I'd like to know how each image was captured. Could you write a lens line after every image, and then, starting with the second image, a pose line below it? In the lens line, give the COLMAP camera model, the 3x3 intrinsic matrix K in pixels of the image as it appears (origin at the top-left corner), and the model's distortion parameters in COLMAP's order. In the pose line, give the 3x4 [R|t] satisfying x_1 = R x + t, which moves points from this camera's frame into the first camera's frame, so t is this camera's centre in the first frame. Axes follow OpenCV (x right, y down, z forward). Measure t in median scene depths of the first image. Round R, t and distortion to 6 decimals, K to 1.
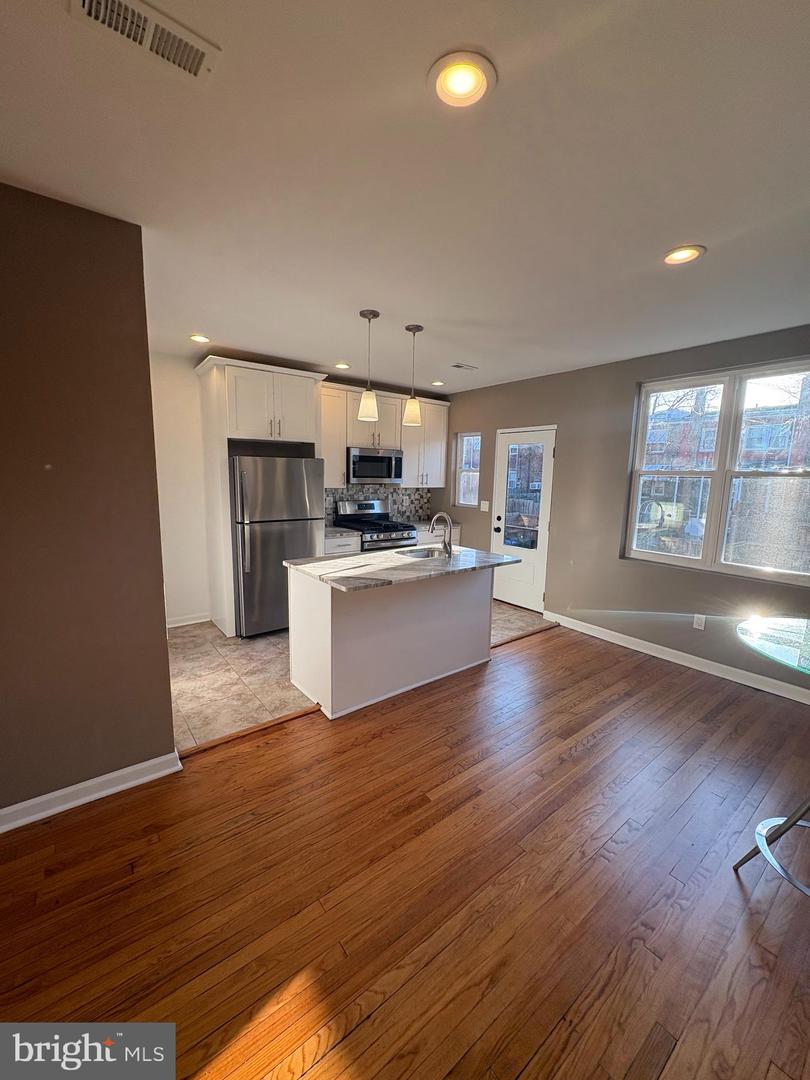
lens RADIAL K [[429.4, 0, 406.7], [0, 429.4, 536.6], [0, 0, 1]] dist [-0.003423, 0.000370]
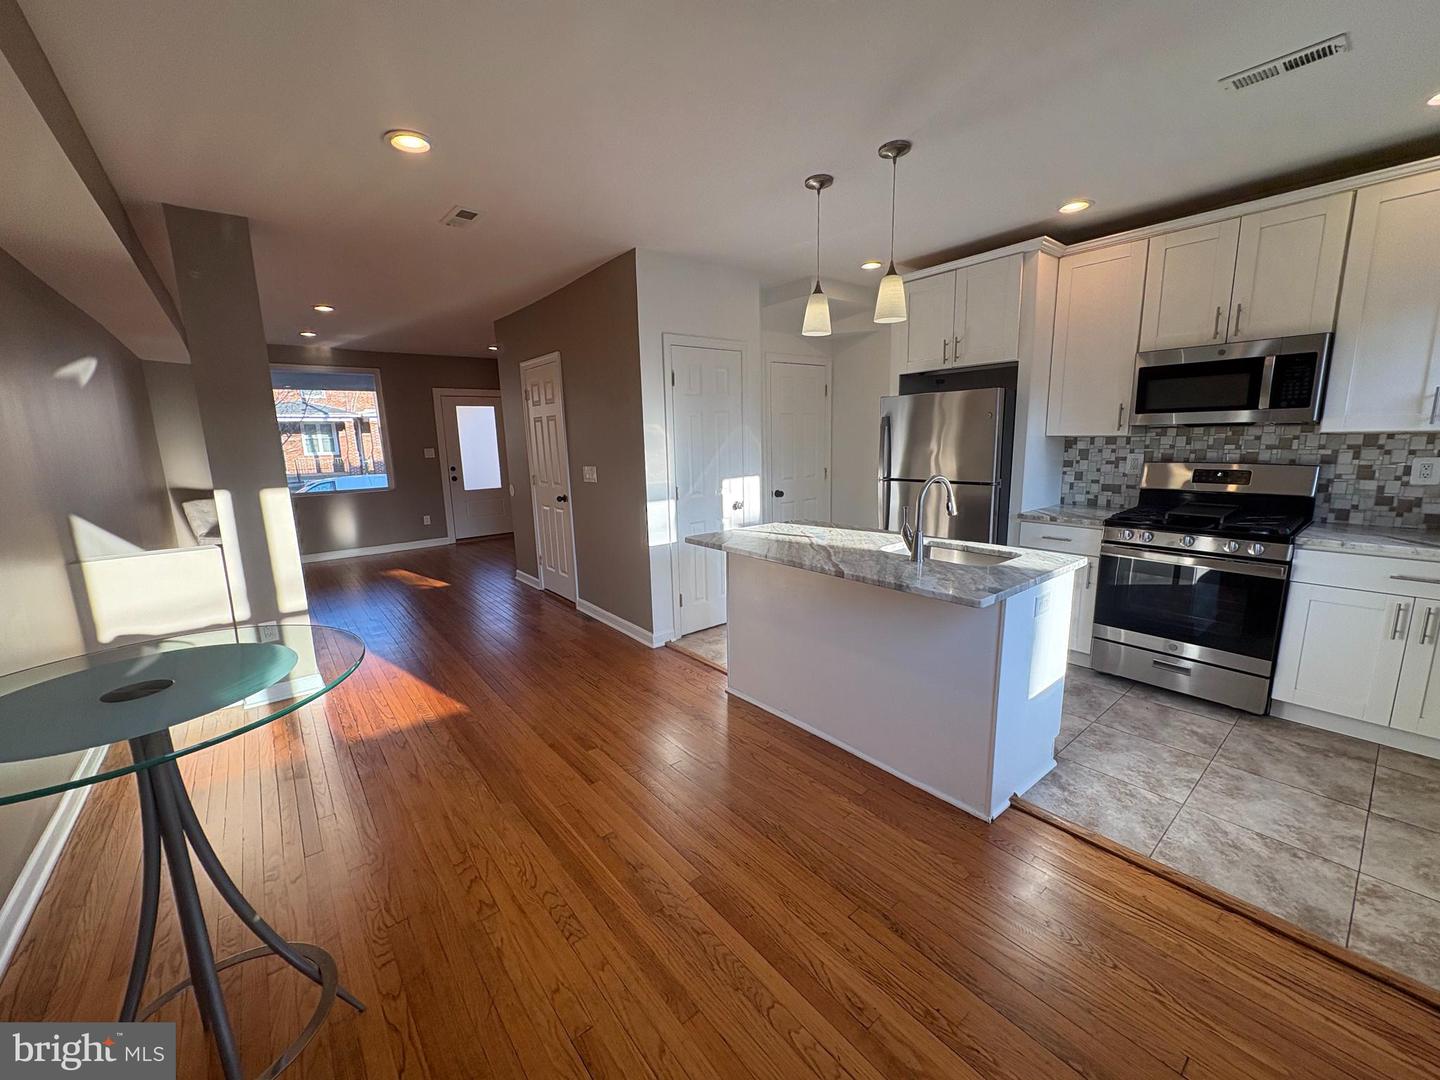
lens RADIAL K [[572.5, 0, 721.9], [0, 572.5, 537.2], [0, 0, 1]] dist [-0.003423, 0.000370]
pose [[0.023632, 0.158584, -0.987063, 0.596054], [-0.116113, 0.981092, 0.154845, -0.047830], [0.992955, 0.110952, 0.041598, 0.558127]]
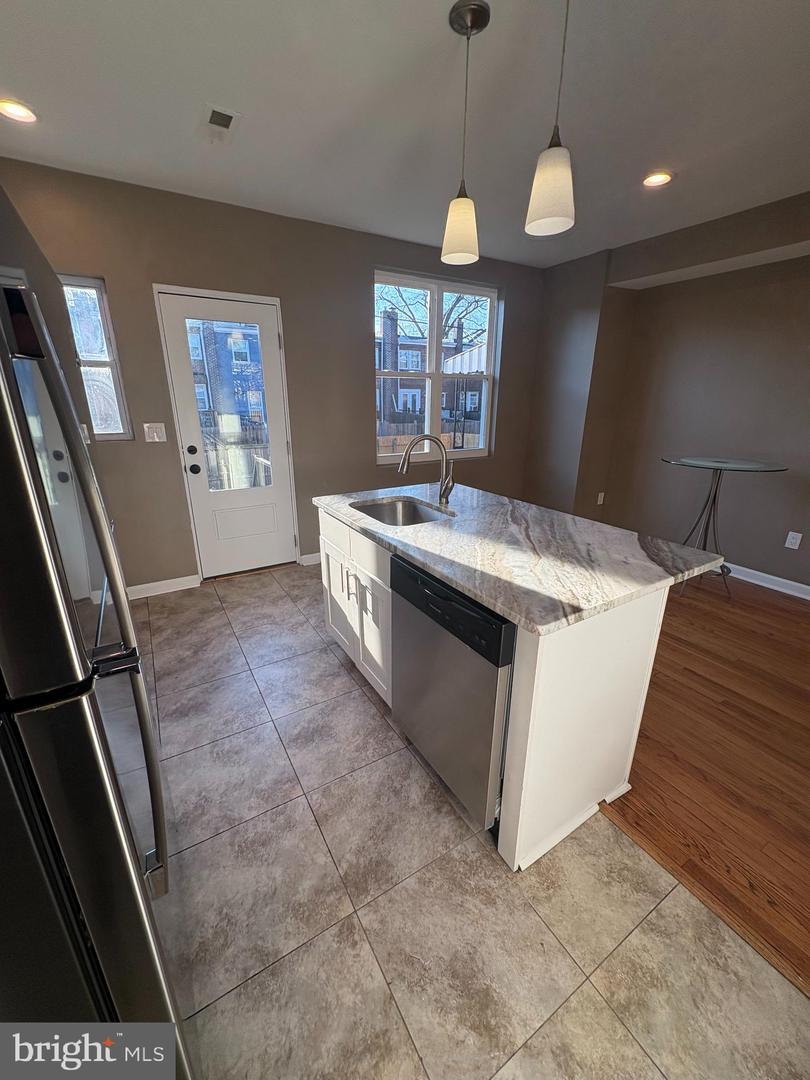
lens RADIAL K [[429.4, 0, 404.7], [0, 429.4, 539.8], [0, 0, 1]] dist [-0.003423, 0.000370]
pose [[0.121579, -0.335816, 0.934048, -0.412914], [0.138758, 0.937539, 0.319010, -0.088153], [-0.982835, 0.090822, 0.160583, 0.734484]]
